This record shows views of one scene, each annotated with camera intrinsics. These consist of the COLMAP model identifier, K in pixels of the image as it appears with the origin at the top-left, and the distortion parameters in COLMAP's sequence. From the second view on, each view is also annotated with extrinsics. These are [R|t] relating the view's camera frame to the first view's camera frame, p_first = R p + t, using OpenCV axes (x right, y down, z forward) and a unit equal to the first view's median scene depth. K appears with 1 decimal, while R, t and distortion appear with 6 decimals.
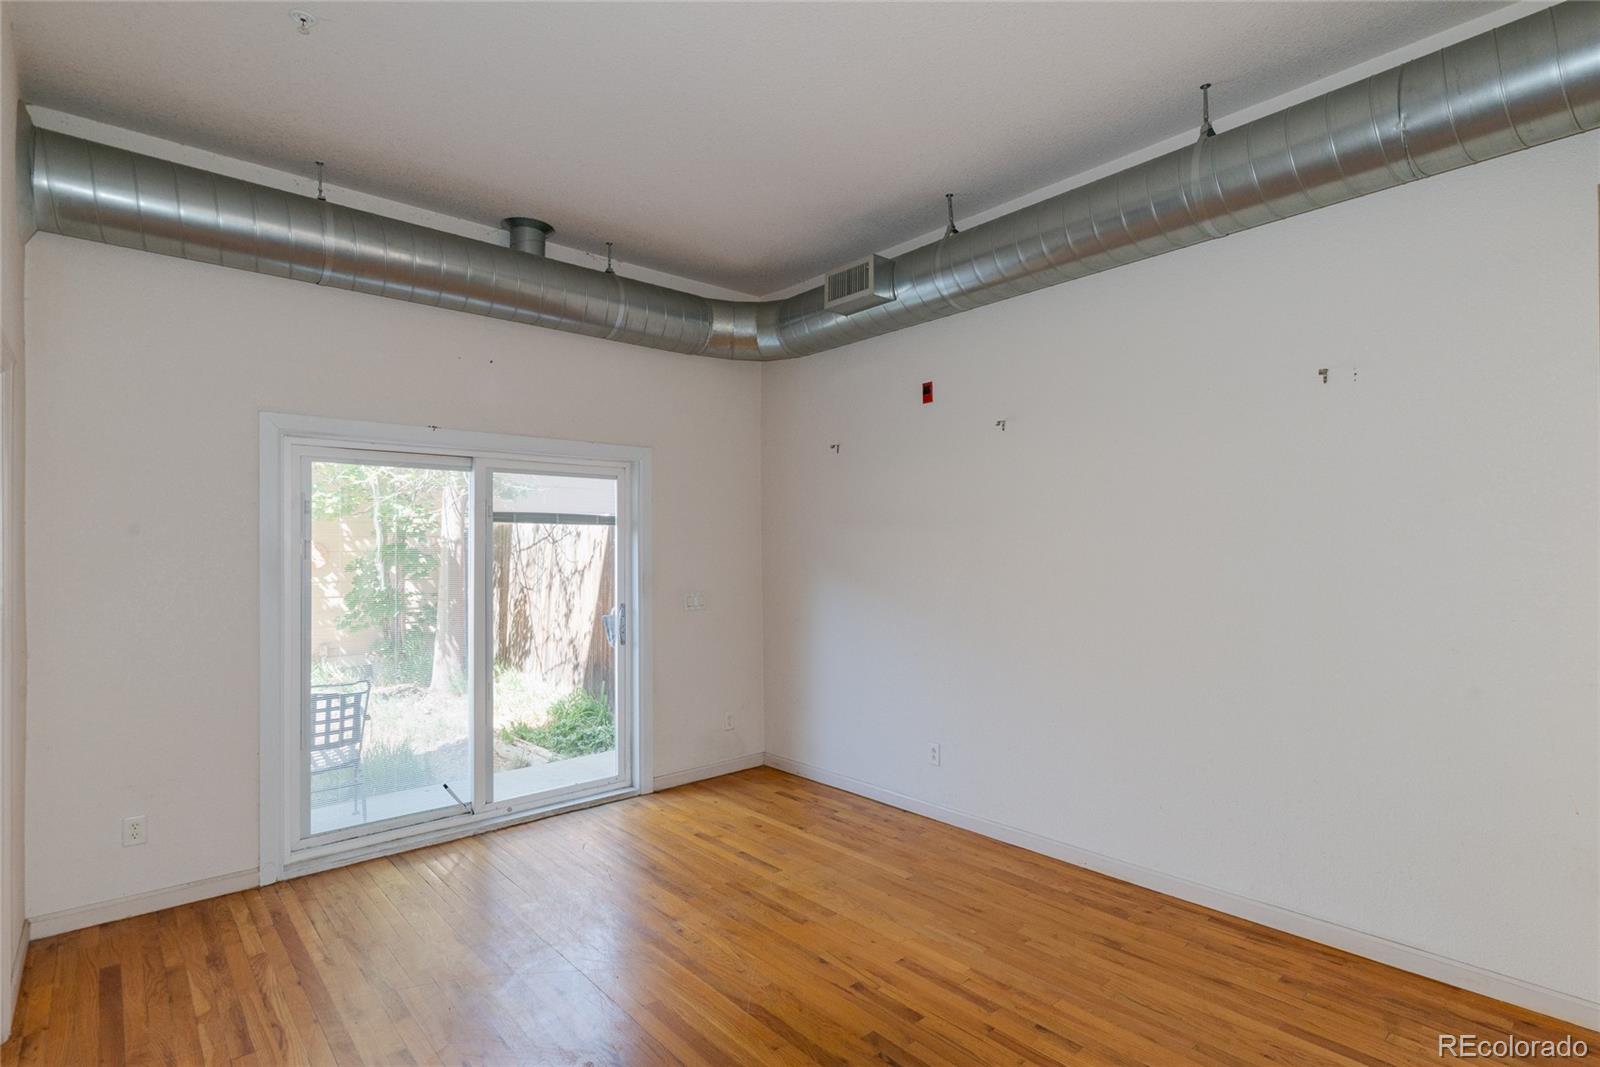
lens RADIAL K [[781.6, 0, 824.4], [0, 781.6, 539.9], [0, 0, 1]] dist [0.004813, 0.001013]
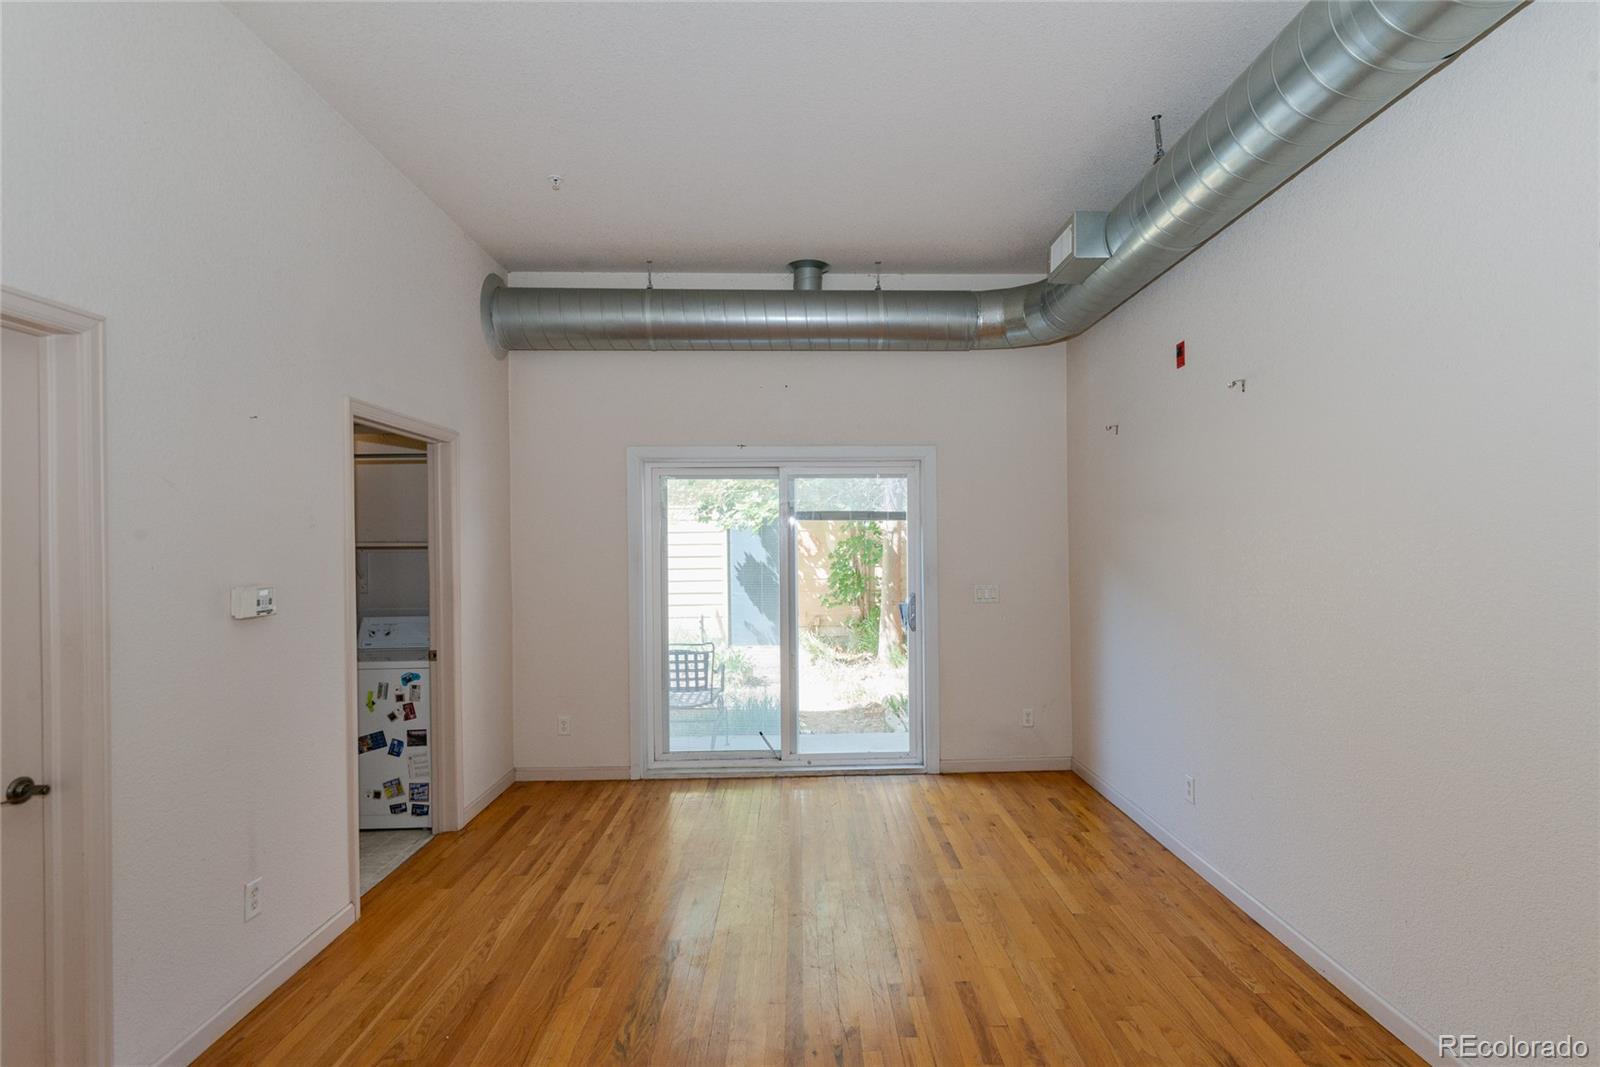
lens RADIAL K [[781.6, 0, 824.4], [0, 781.6, 539.9], [0, 0, 1]] dist [0.004813, 0.001013]
pose [[0.764455, -0.002320, -0.644673, 0.392856], [0.014934, 0.999789, 0.014111, -0.008957], [0.644504, -0.020415, 0.764328, 0.121382]]
